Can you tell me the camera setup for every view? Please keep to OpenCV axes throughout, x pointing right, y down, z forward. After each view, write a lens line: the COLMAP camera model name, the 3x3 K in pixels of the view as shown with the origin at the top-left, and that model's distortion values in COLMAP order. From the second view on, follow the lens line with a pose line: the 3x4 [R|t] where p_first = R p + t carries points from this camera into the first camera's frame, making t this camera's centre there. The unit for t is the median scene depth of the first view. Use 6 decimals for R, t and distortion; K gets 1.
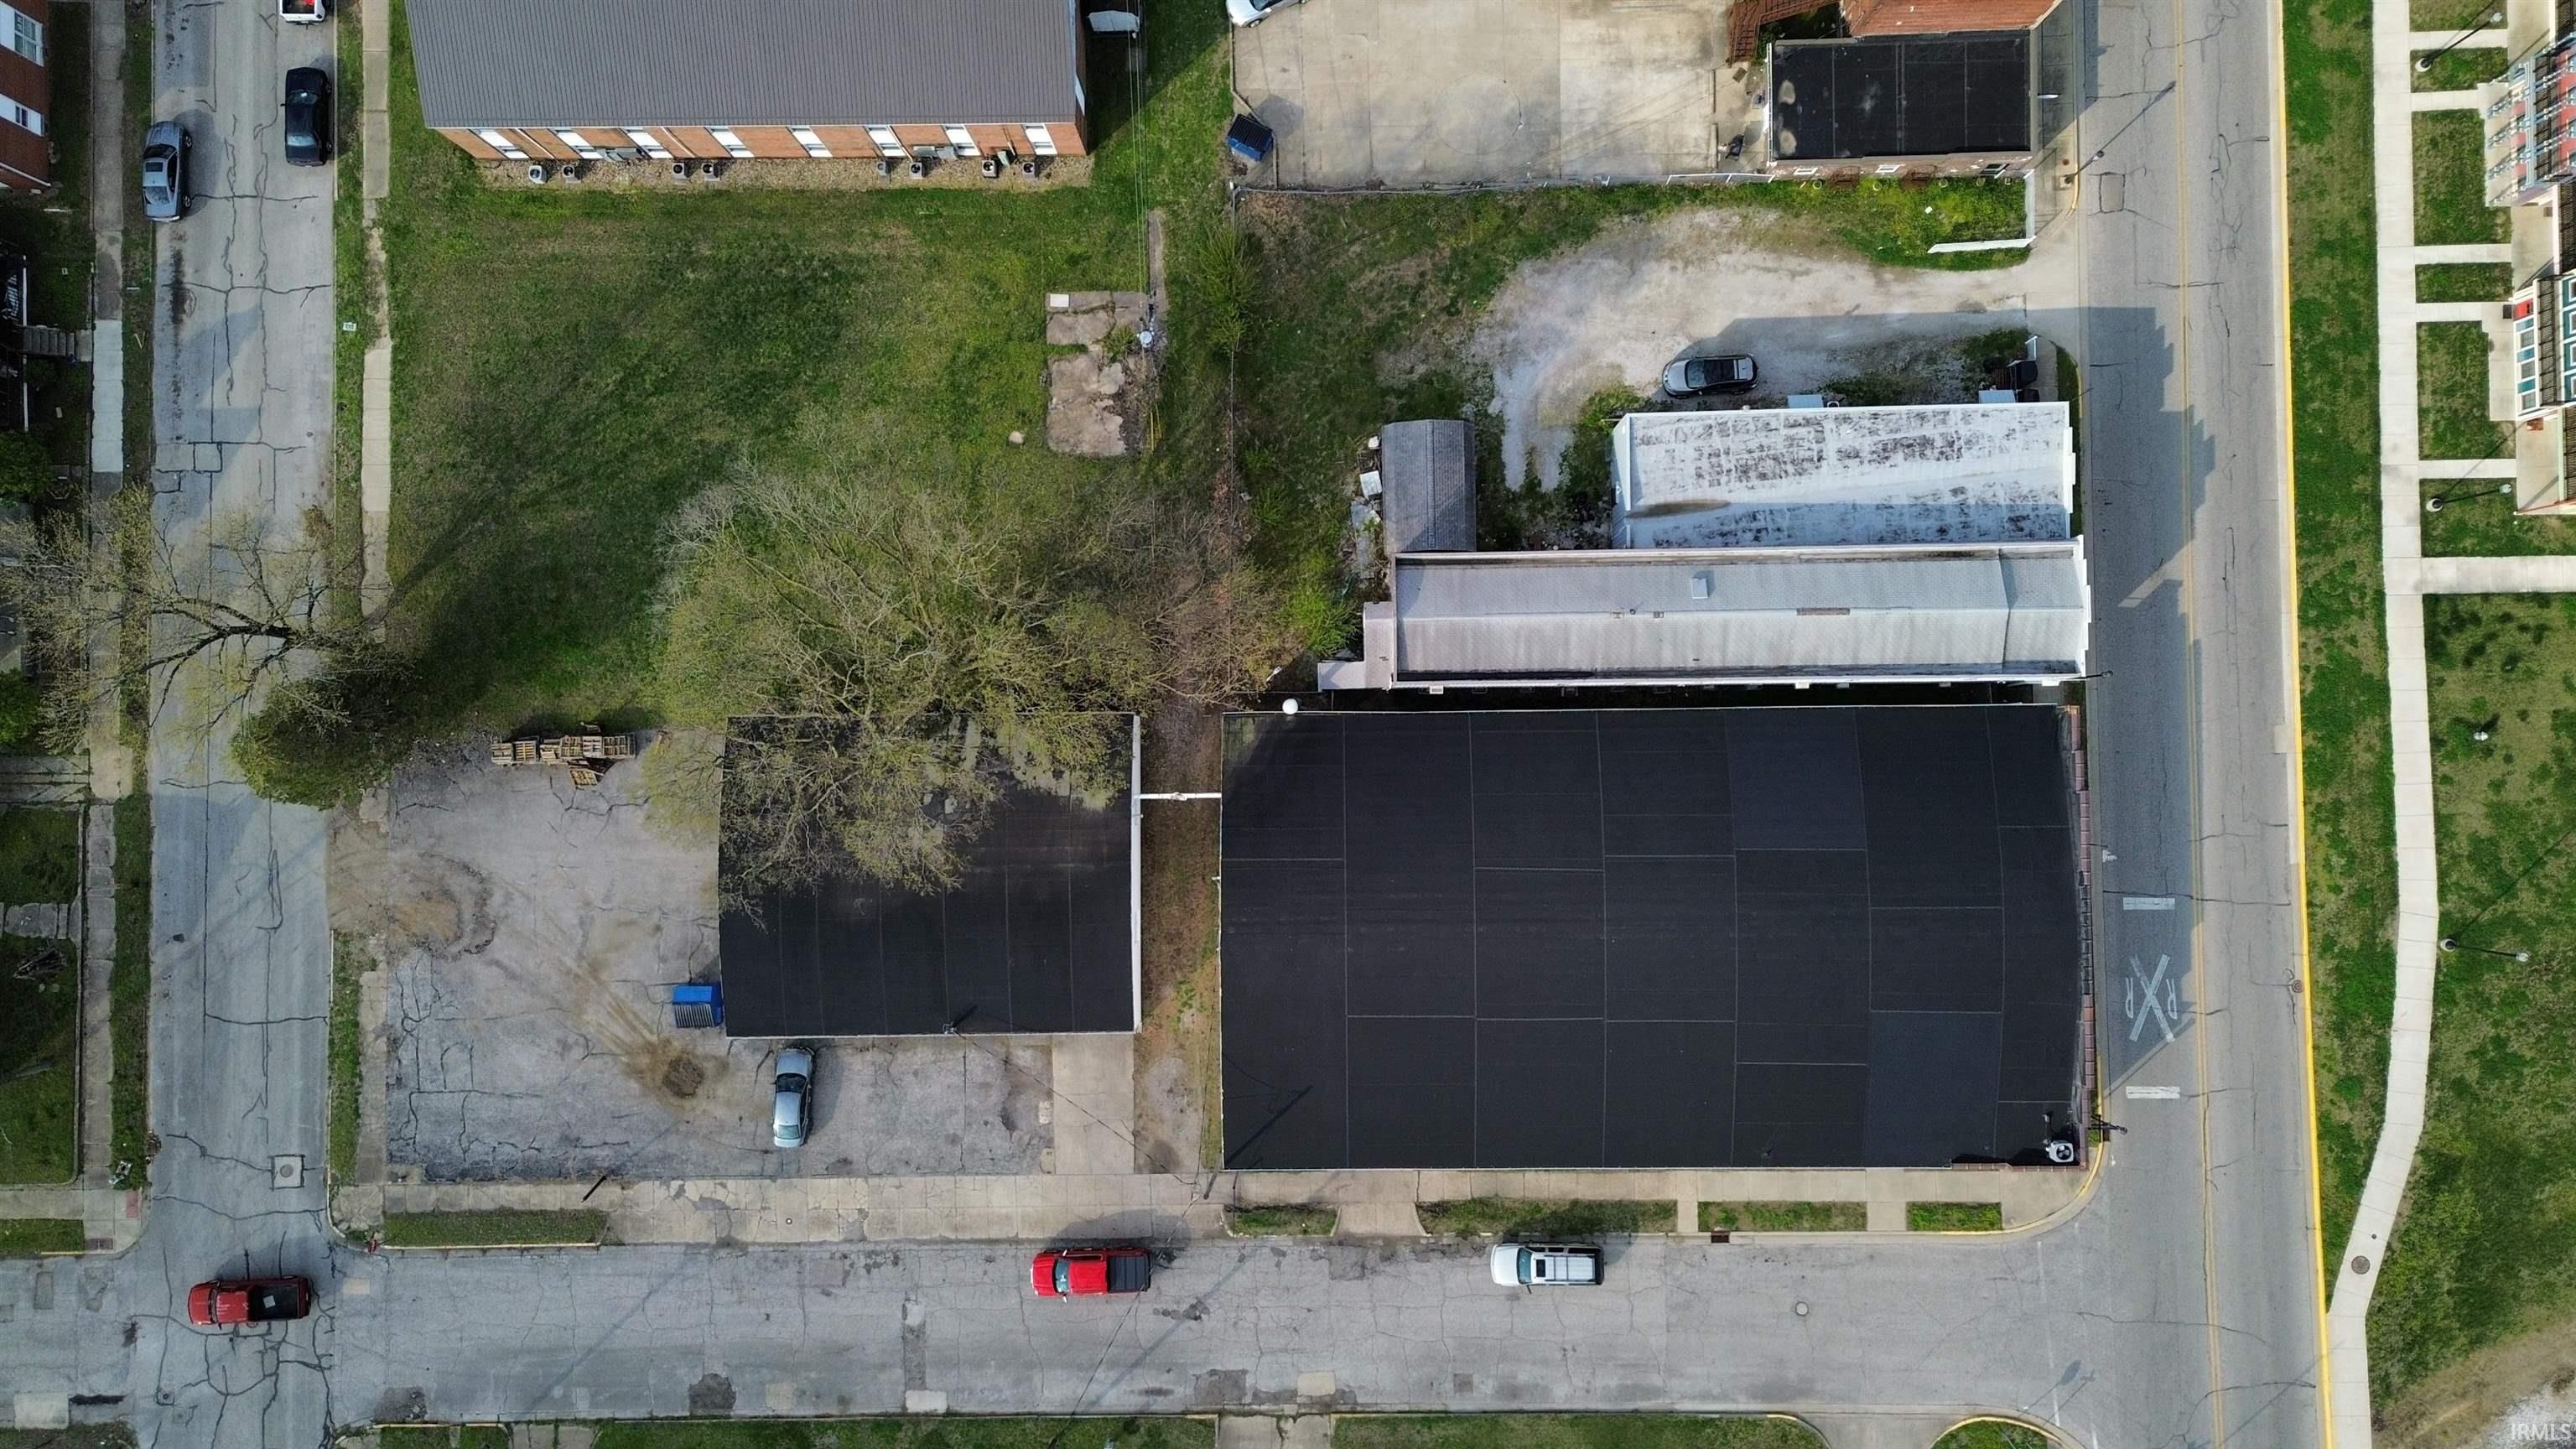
lens RADIAL K [[1803.5, 0, 1300.2], [0, 1803.5, 737.7], [0, 0, 1]] dist [0.060118, -0.039432]
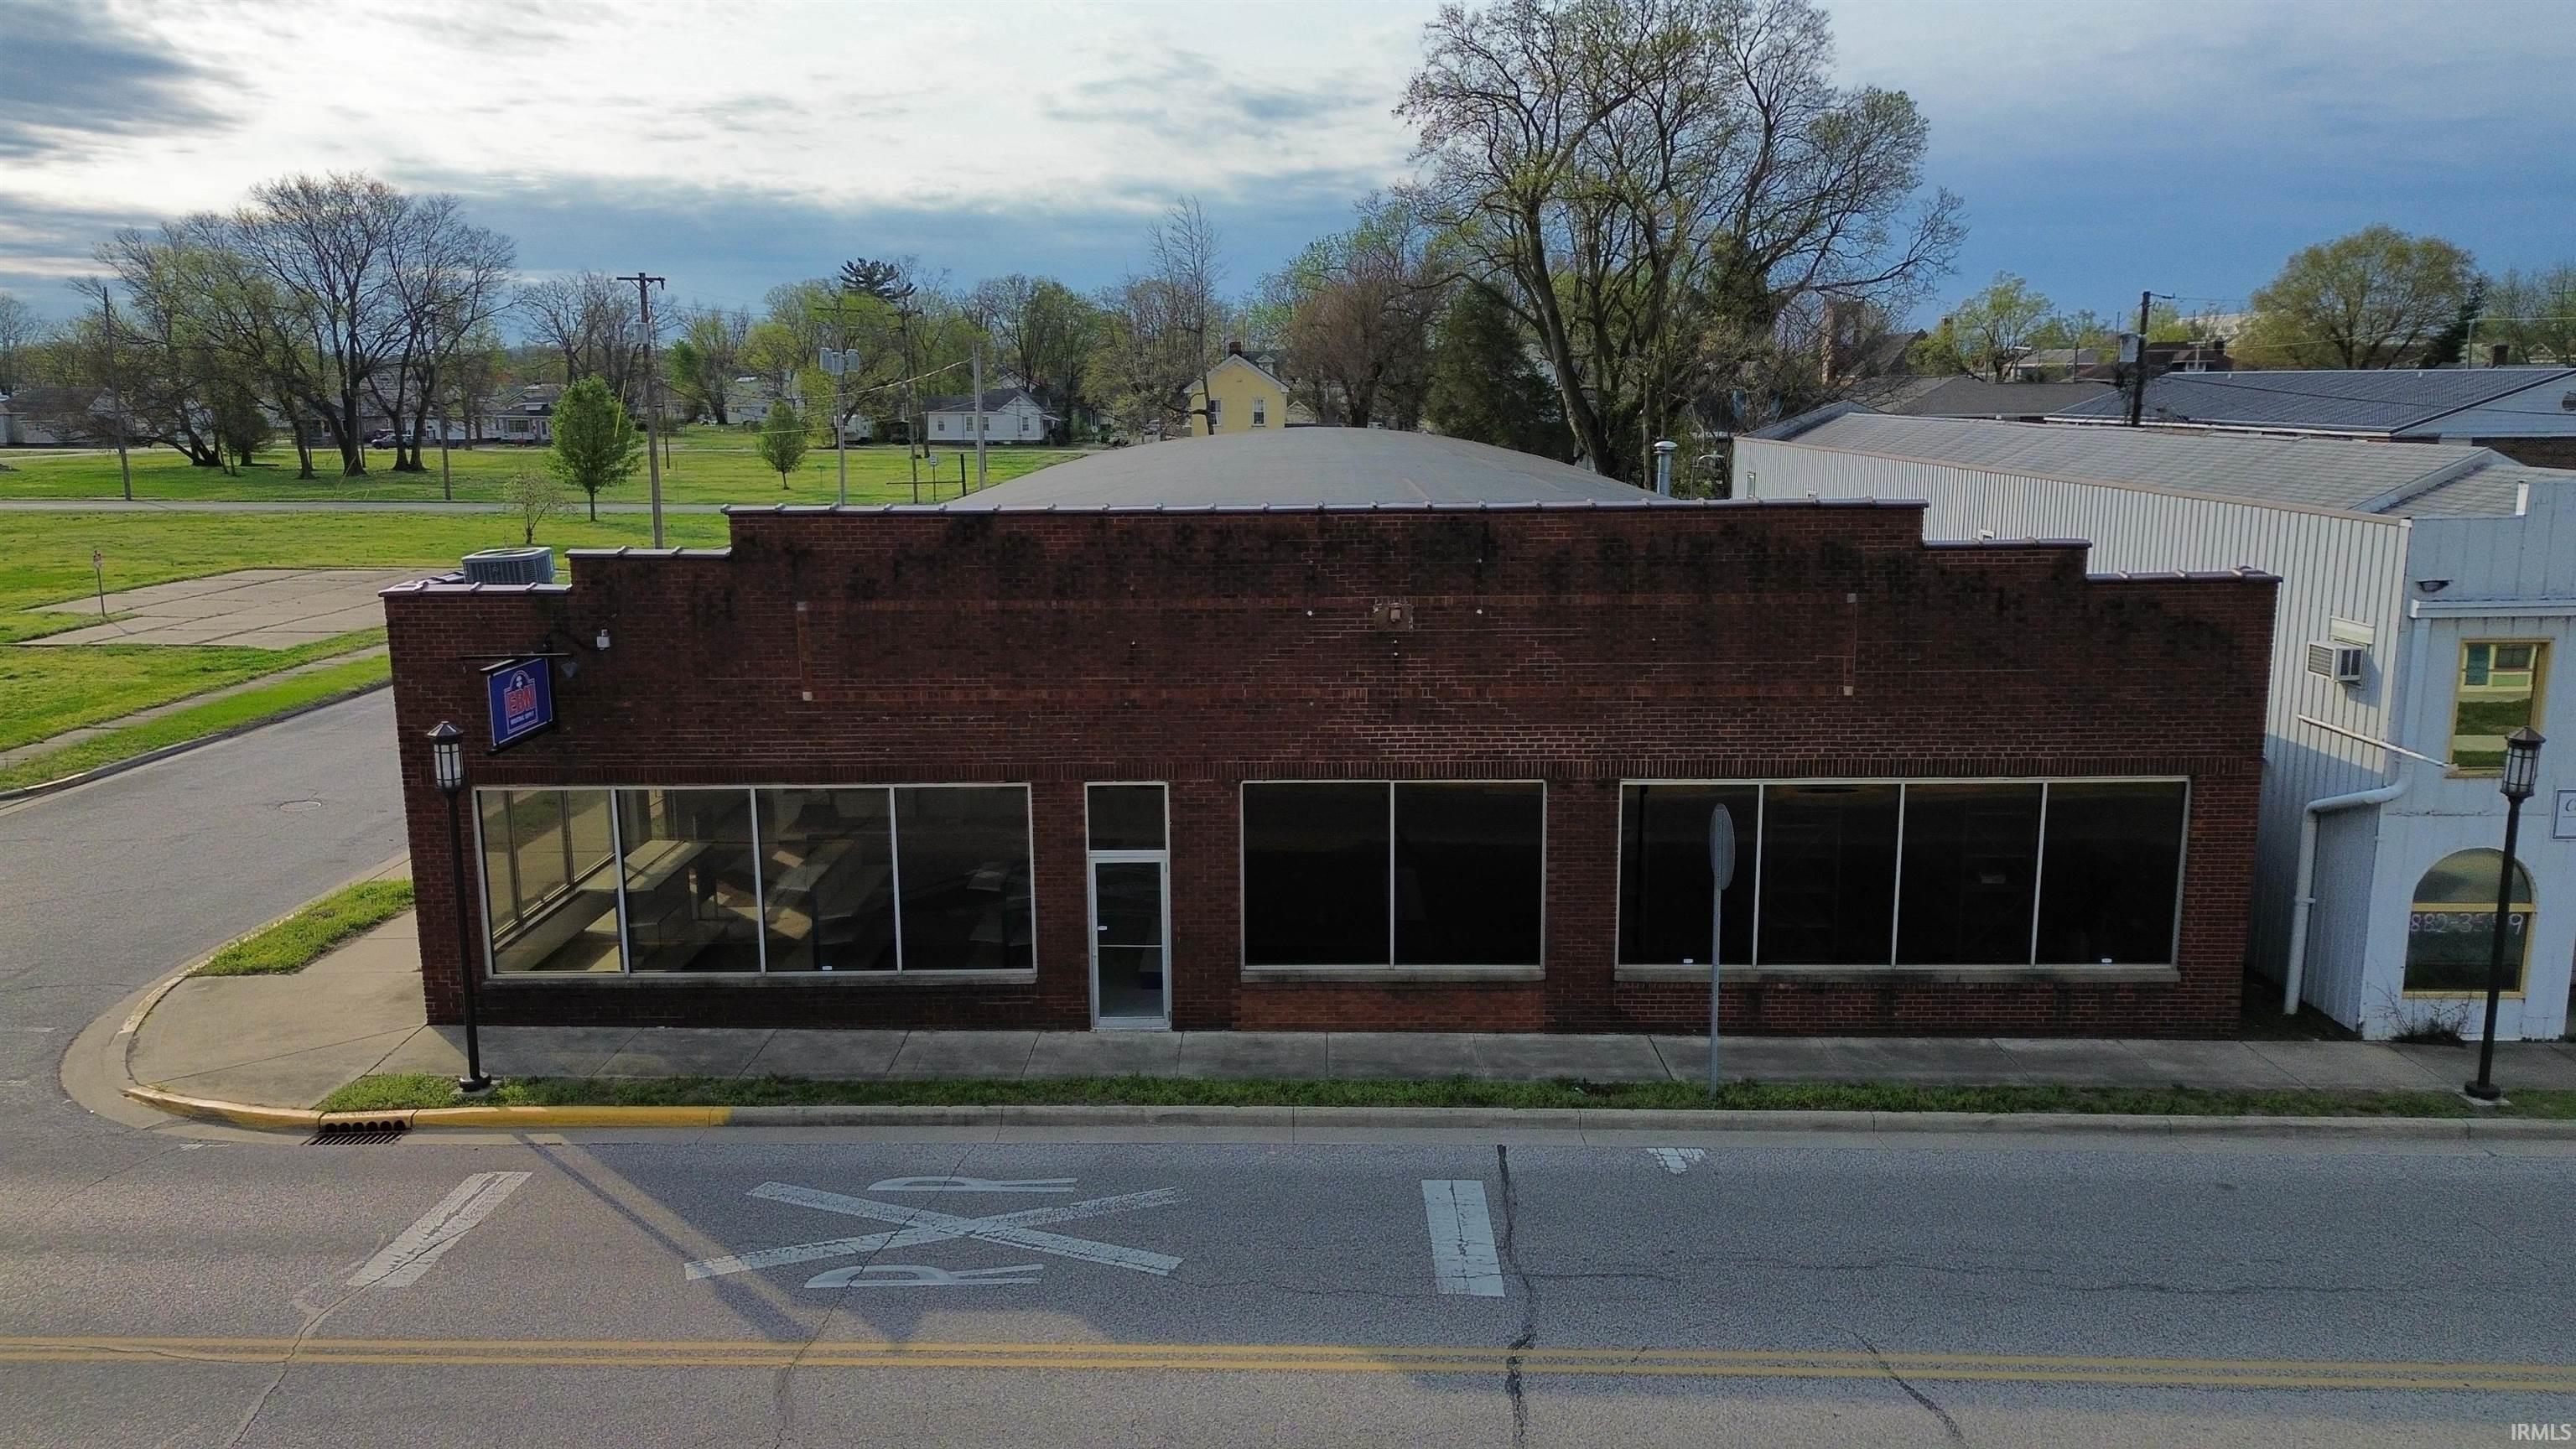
lens RADIAL K [[1803.5, 0, 1302.6], [0, 1803.5, 722.4], [0, 0, 1]] dist [0.060118, -0.039432]
pose [[-0.005475, 0.200572, -0.979664, 0.631938], [-0.999551, 0.027776, 0.011273, 0.103139], [0.029472, 0.979285, 0.200330, 0.908299]]
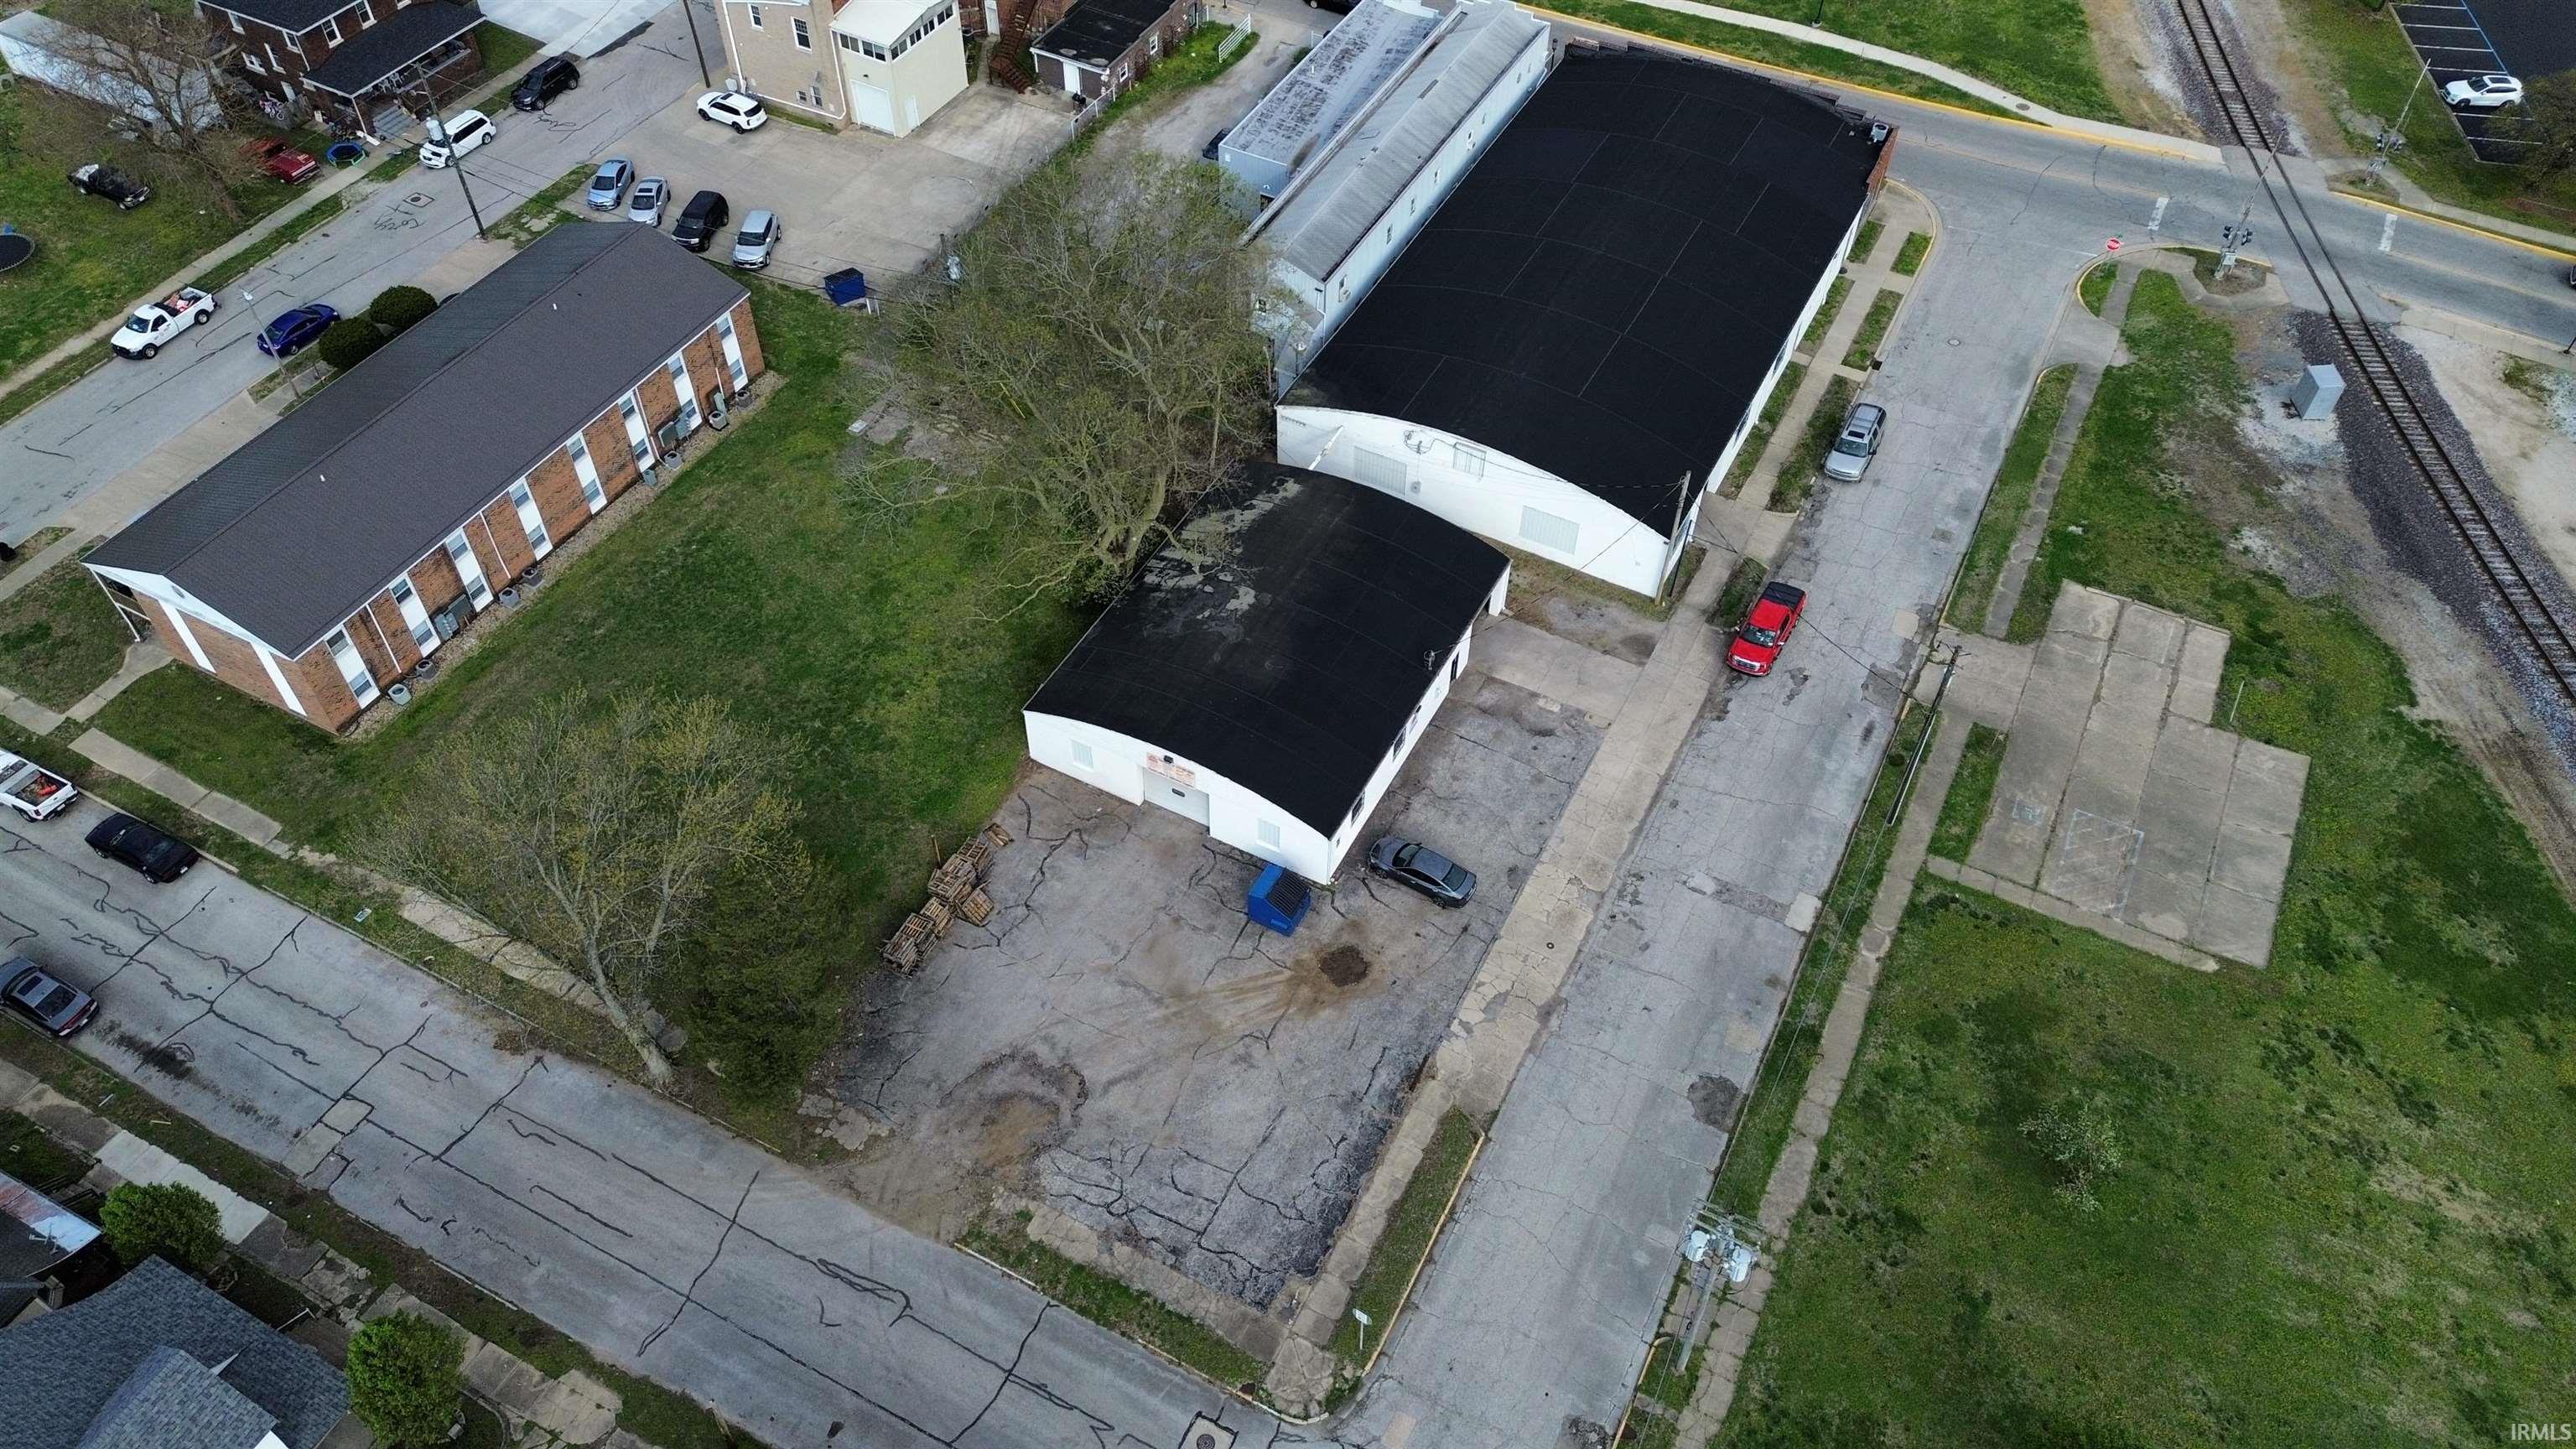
lens RADIAL K [[1803.5, 0, 1292.8], [0, 1803.5, 730.5], [0, 0, 1]] dist [0.060118, -0.039432]
pose [[0.469546, -0.647573, 0.600146, -0.782630], [0.881566, 0.381330, -0.278260, 0.357310], [-0.048660, 0.659724, 0.749931, 0.305059]]
